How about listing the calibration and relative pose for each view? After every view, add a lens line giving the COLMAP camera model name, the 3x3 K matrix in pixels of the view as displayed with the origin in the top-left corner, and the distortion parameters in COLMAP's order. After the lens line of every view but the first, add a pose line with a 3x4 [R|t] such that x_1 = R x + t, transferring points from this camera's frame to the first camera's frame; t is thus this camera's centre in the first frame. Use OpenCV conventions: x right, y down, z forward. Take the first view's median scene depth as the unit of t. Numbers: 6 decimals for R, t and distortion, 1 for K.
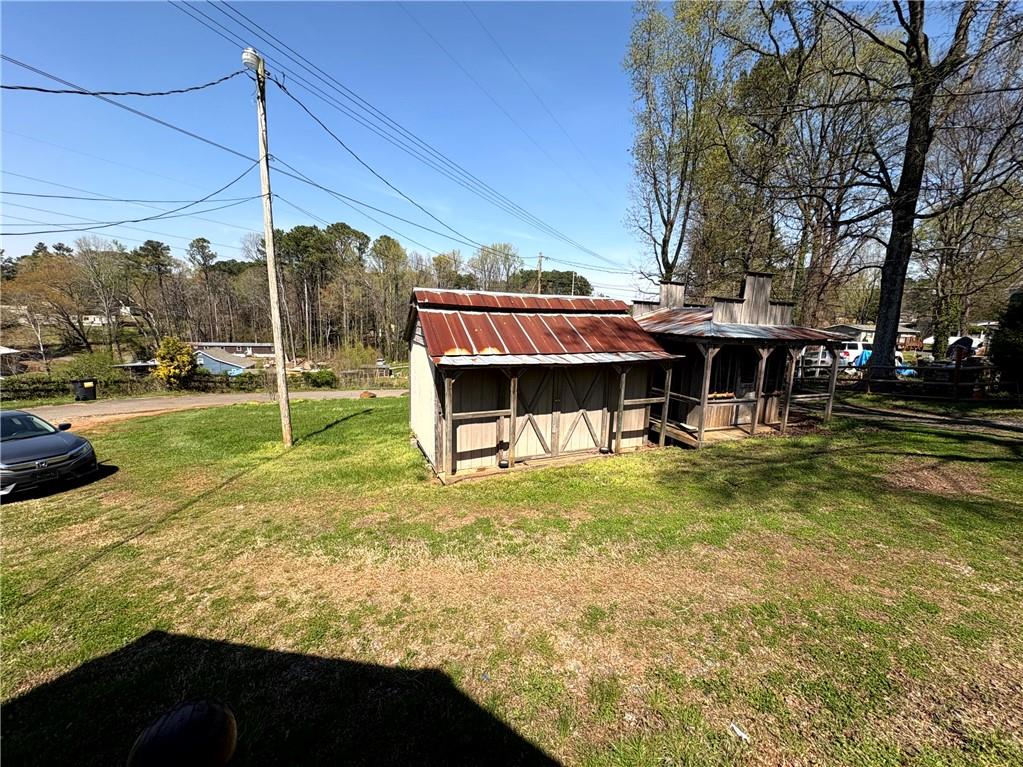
lens RADIAL K [[408.1, 0, 510.3], [0, 408.1, 379.1], [0, 0, 1]] dist [0.000722, 0.000259]
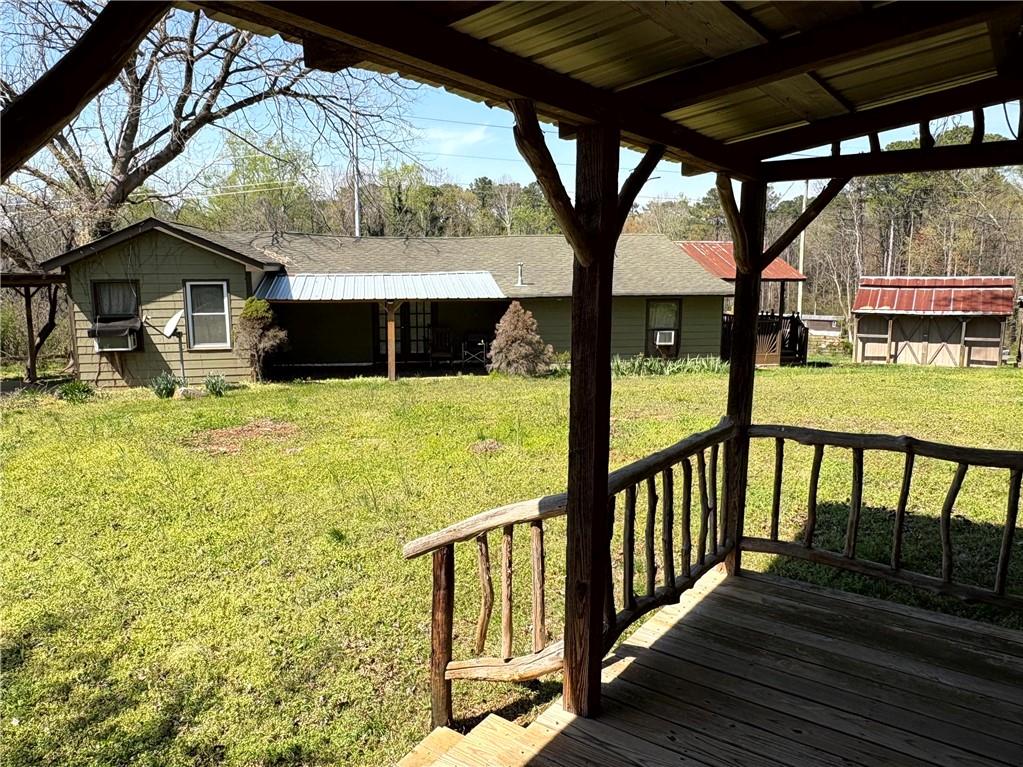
lens RADIAL K [[712.5, 0, 508.9], [0, 712.5, 383.1], [0, 0, 1]] dist [0.063662, -0.090866]
pose [[0.572266, 0.112058, -0.812376, 1.690644], [-0.112126, 0.992009, 0.057850, 0.284836], [0.812366, 0.057983, 0.580258, -2.400454]]
